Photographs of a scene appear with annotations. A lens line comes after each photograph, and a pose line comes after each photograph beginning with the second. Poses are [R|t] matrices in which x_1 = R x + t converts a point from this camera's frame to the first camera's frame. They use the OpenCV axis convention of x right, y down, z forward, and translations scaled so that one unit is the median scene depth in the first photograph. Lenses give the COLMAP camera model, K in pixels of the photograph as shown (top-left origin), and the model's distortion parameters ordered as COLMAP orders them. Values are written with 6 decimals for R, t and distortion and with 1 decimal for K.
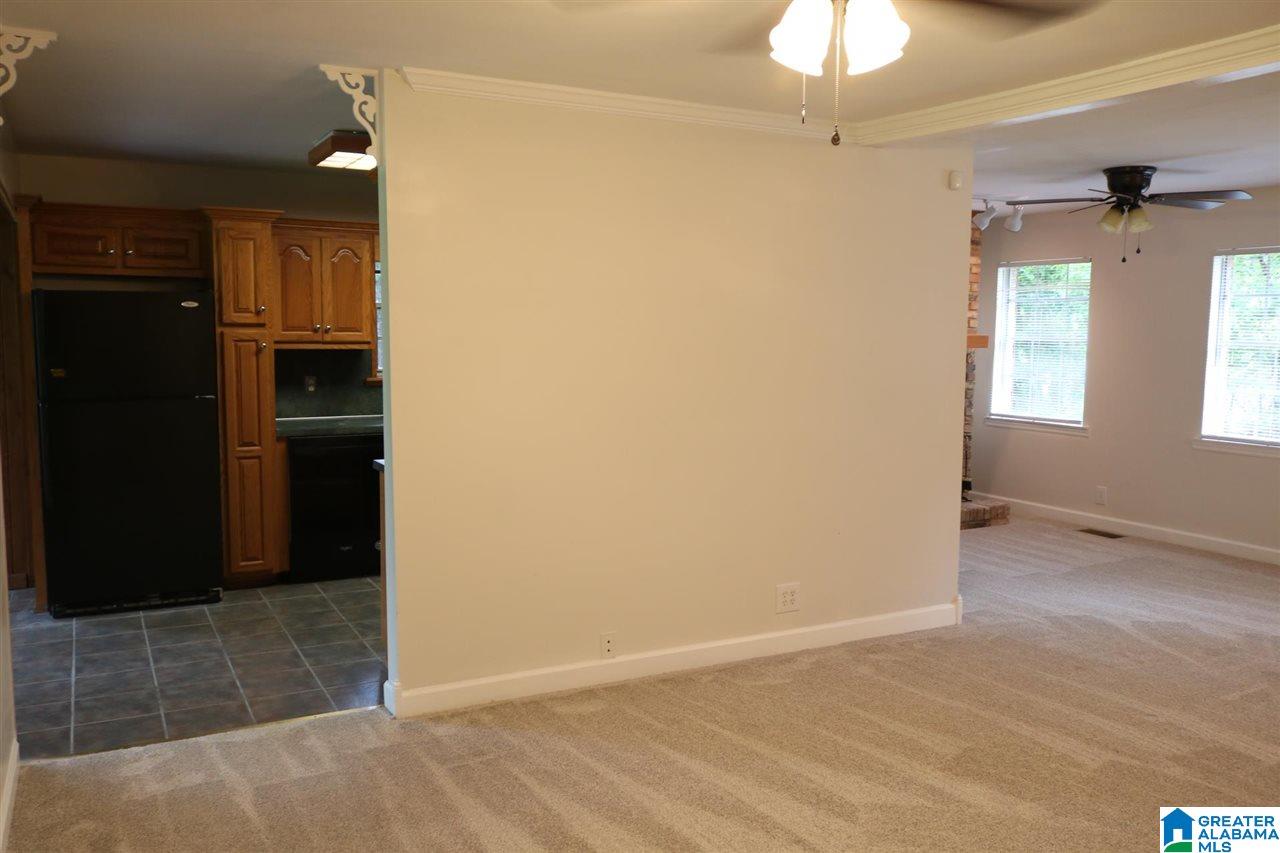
lens RADIAL K [[1038.2, 0, 640.0], [0, 1038.2, 426.5], [0, 0, 1]] dist [-0.001341, 0.004325]
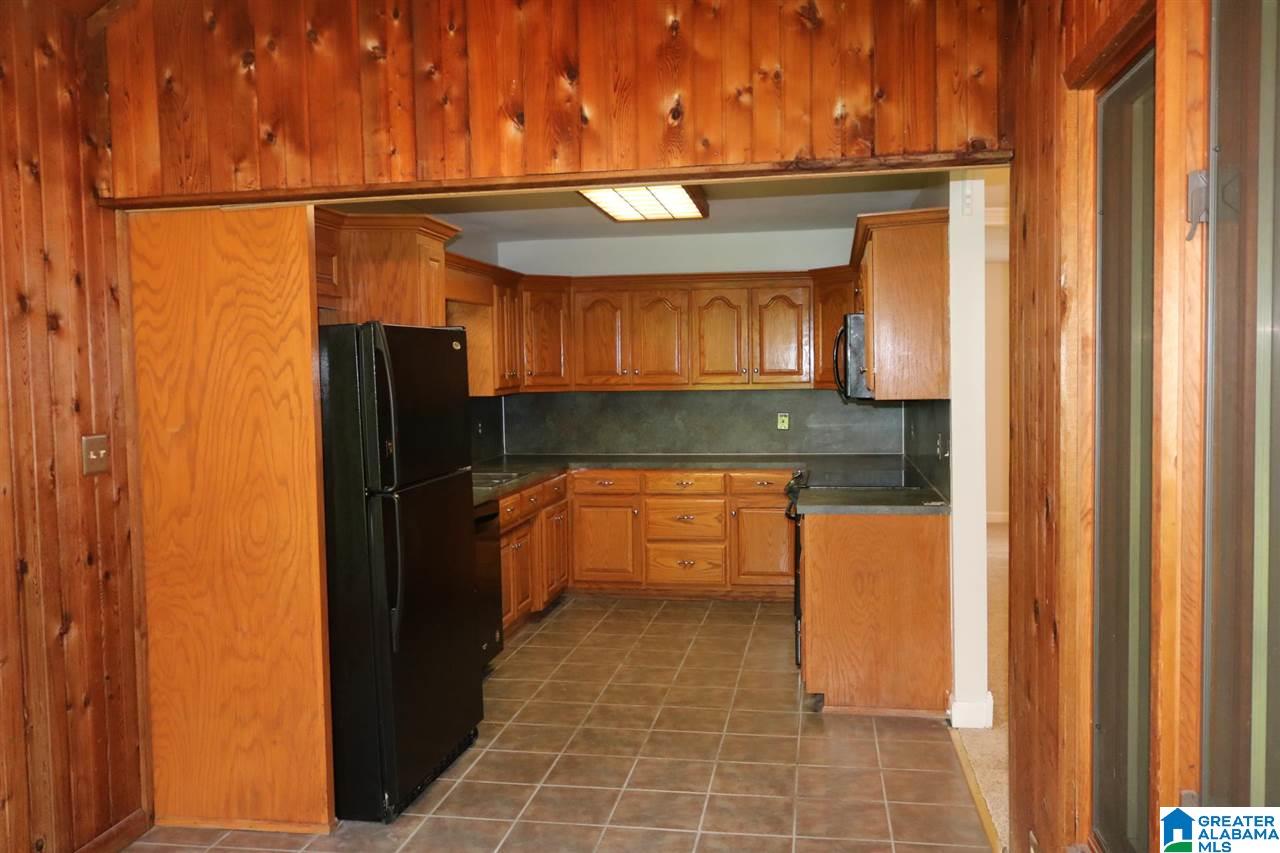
lens RADIAL K [[1038.2, 0, 640.0], [0, 1038.2, 426.5], [0, 0, 1]] dist [-0.001341, 0.004325]
pose [[0.612914, -0.062516, 0.787673, -0.920106], [0.105241, 0.994442, -0.002964, -0.039300], [-0.783110, 0.084712, 0.616087, 0.445848]]
